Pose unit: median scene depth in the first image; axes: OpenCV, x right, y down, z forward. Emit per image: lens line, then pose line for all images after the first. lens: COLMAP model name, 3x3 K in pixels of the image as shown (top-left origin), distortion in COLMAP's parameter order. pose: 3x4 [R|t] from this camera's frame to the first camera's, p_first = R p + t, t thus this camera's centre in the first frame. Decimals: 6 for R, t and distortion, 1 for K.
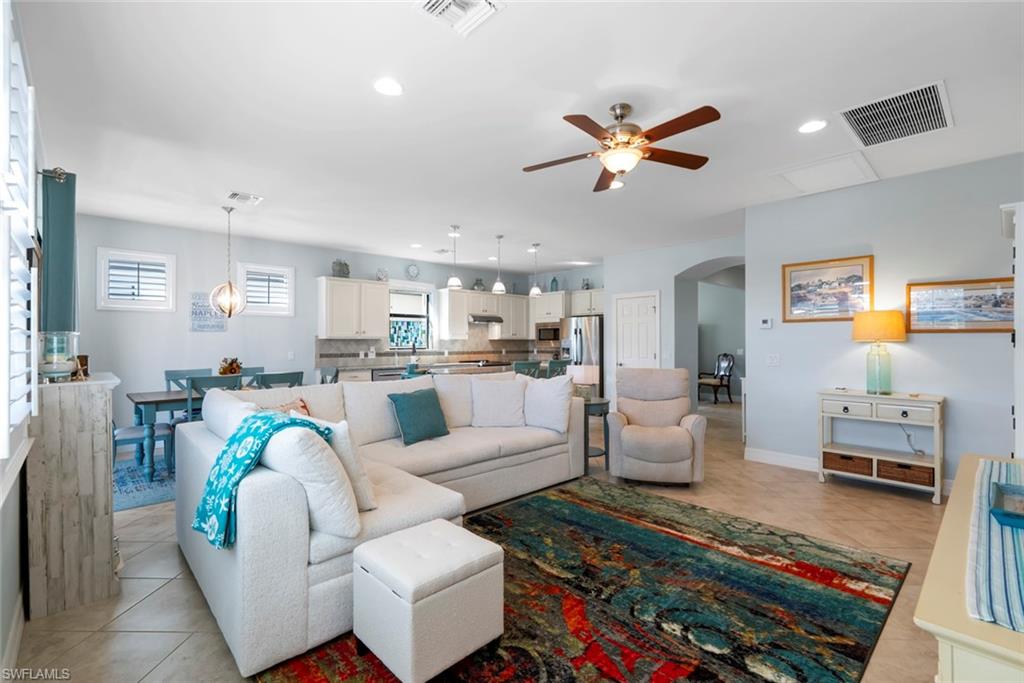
lens RADIAL K [[459.6, 0, 512.0], [0, 459.6, 341.5], [0, 0, 1]] dist [0.000237, -0.000058]
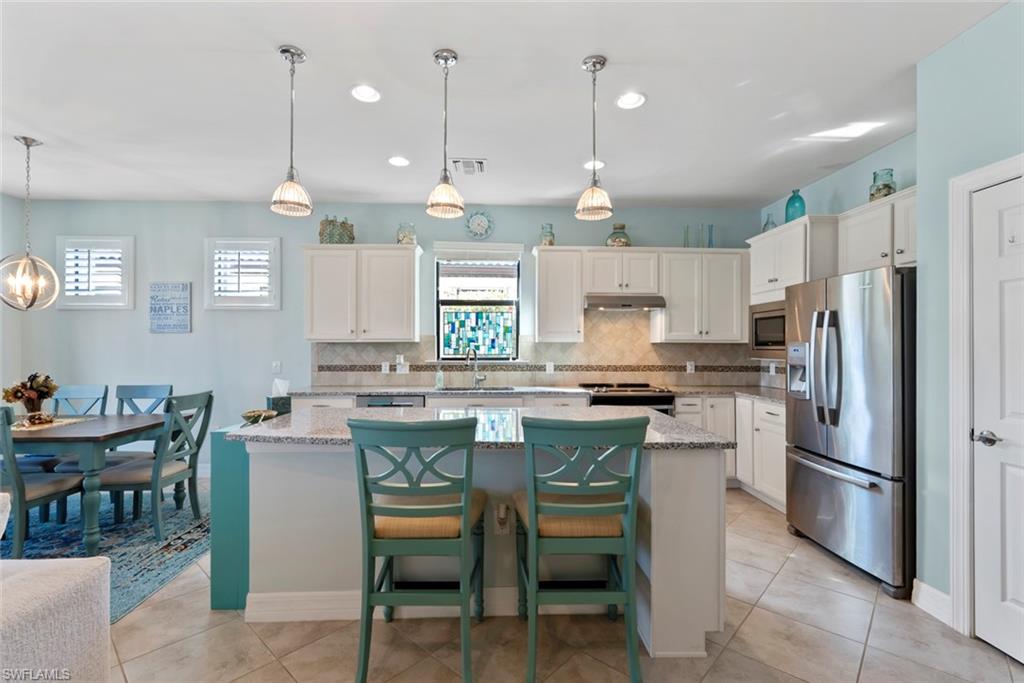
lens RADIAL K [[459.6, 0, 512.0], [0, 459.6, 341.5], [0, 0, 1]] dist [0.000237, -0.000058]
pose [[0.748890, -0.003521, -0.662684, 0.193666], [-0.001257, 0.999977, -0.006733, -0.002357], [0.662693, 0.005876, 0.748868, 0.589593]]
